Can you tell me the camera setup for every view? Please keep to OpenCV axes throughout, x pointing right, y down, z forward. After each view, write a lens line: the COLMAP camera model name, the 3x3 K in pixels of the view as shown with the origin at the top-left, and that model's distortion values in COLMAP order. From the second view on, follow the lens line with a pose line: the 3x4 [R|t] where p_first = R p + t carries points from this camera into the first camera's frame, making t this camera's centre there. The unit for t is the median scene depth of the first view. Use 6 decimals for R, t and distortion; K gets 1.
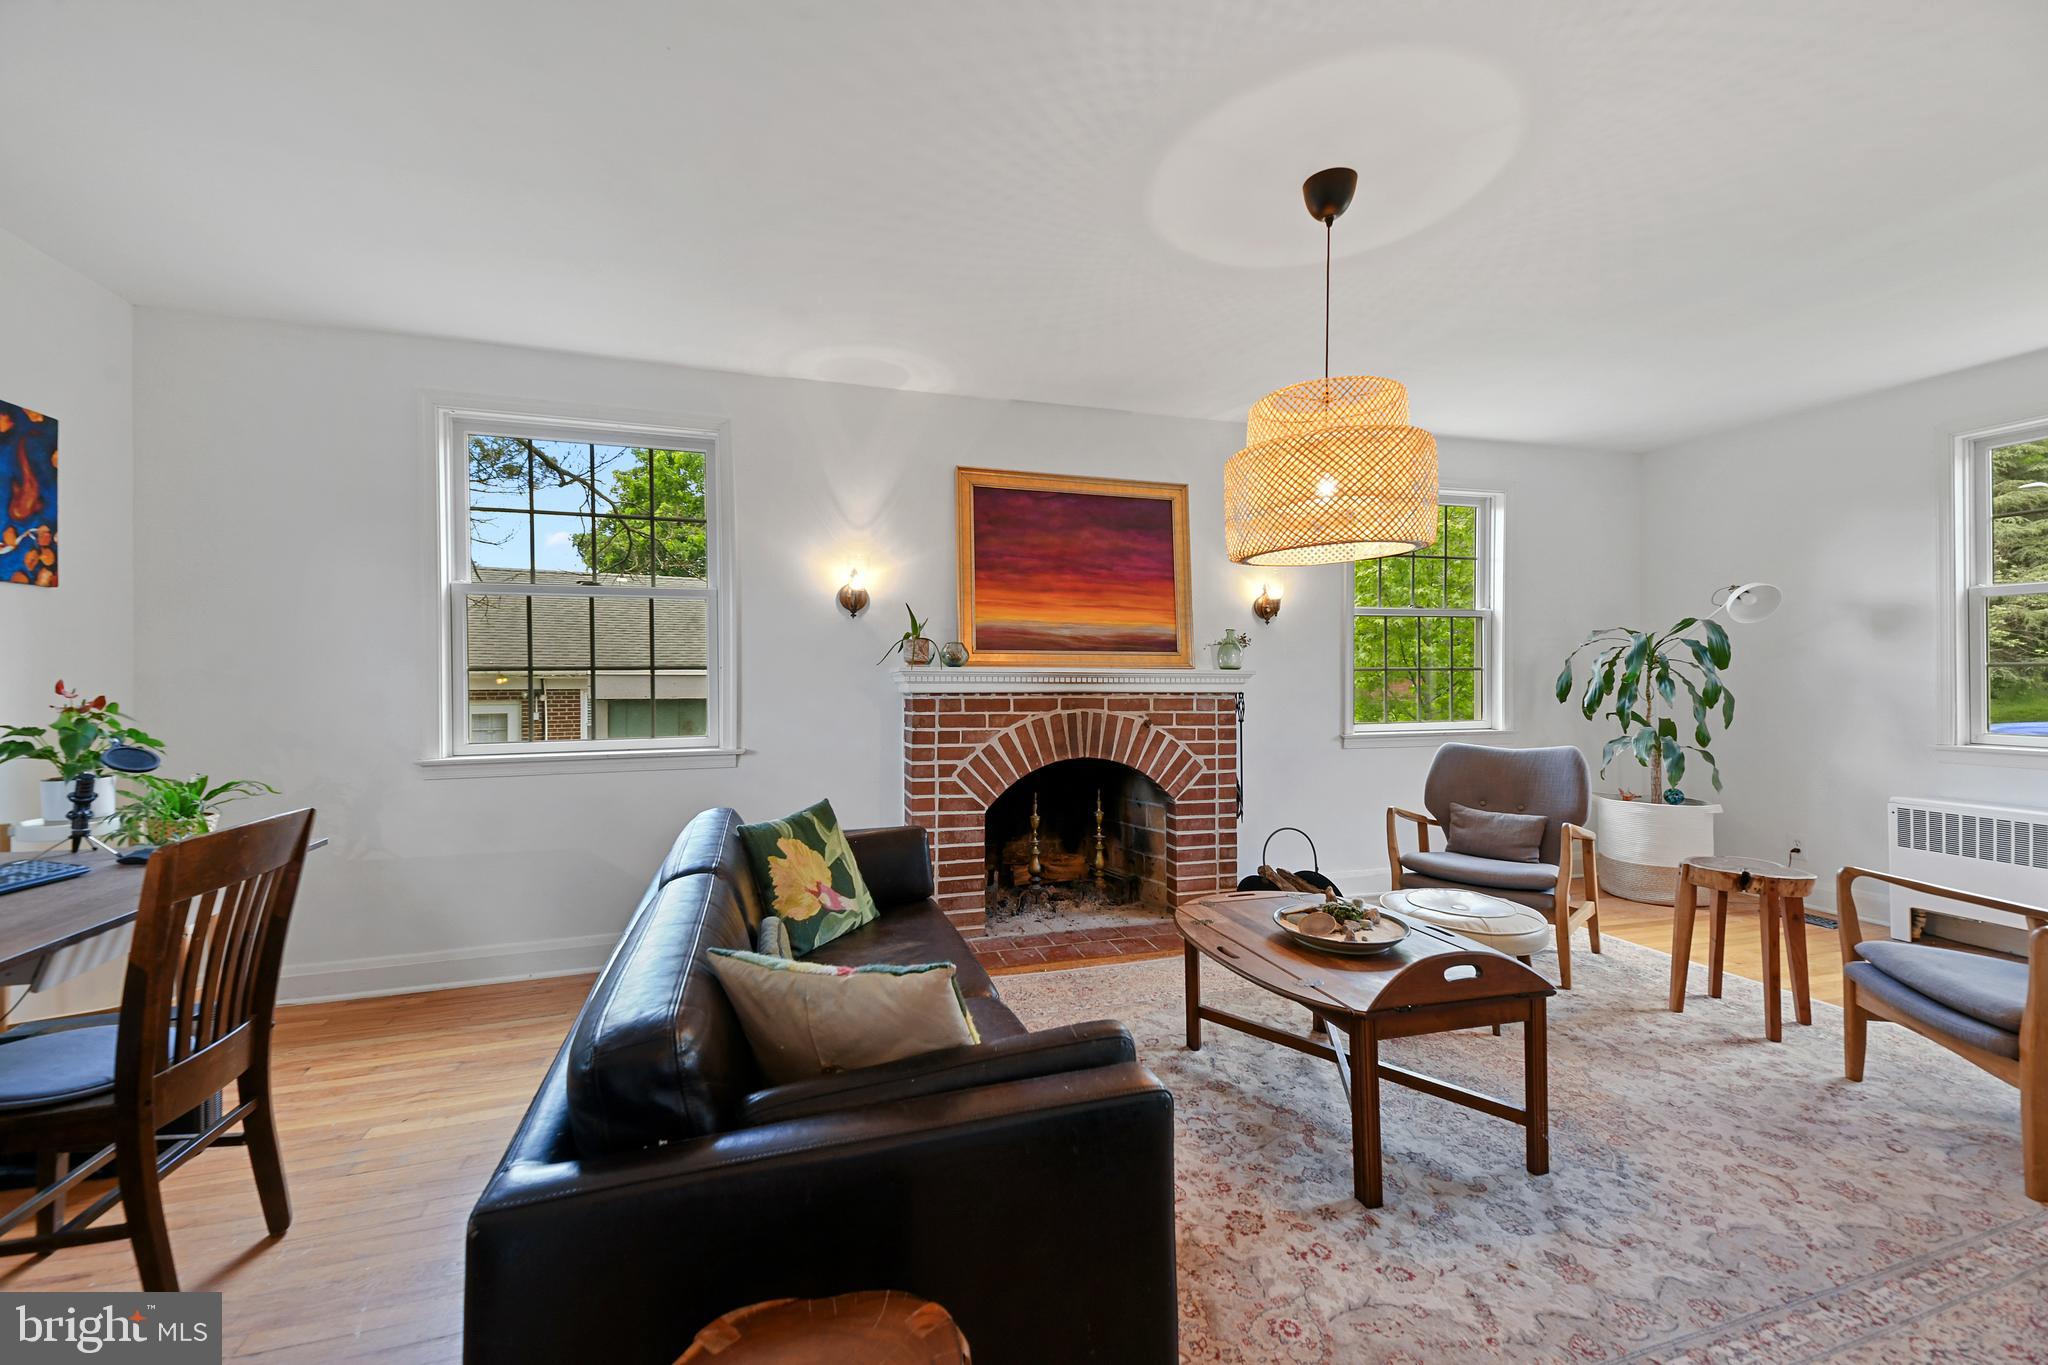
lens RADIAL K [[817.5, 0, 1026.2], [0, 817.5, 685.7], [0, 0, 1]] dist [0.028610, -0.000061]
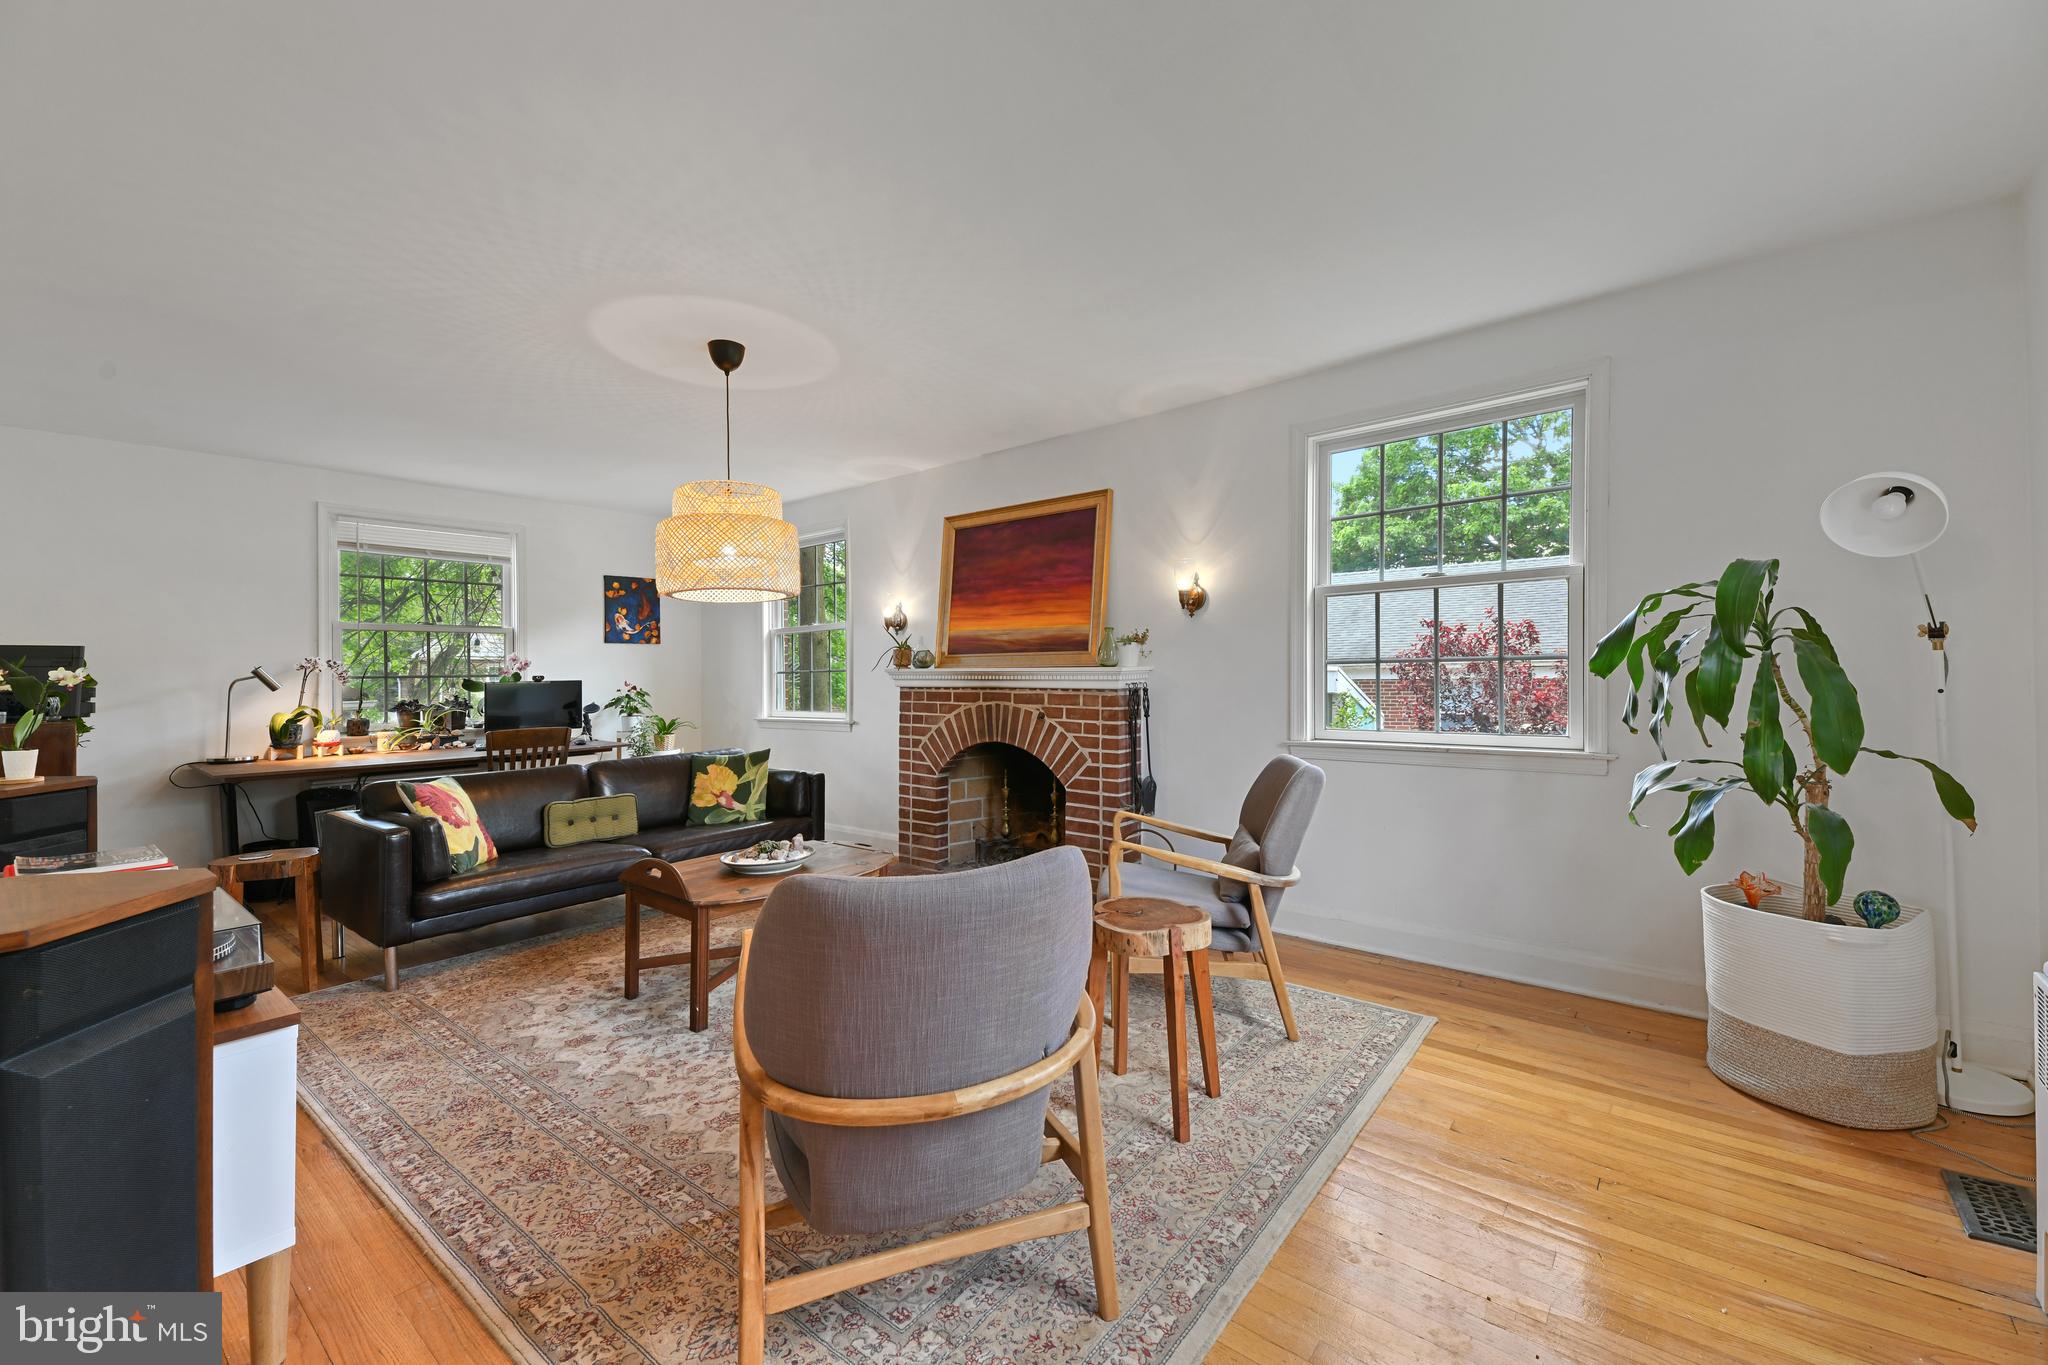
lens RADIAL K [[817.5, 0, 1024.1], [0, 817.5, 680.3], [0, 0, 1]] dist [0.028610, -0.000061]
pose [[0.558324, 0.002905, -0.829618, 1.072198], [0.004330, 0.999970, 0.006416, -0.010088], [0.829611, -0.007175, 0.558295, 0.352232]]
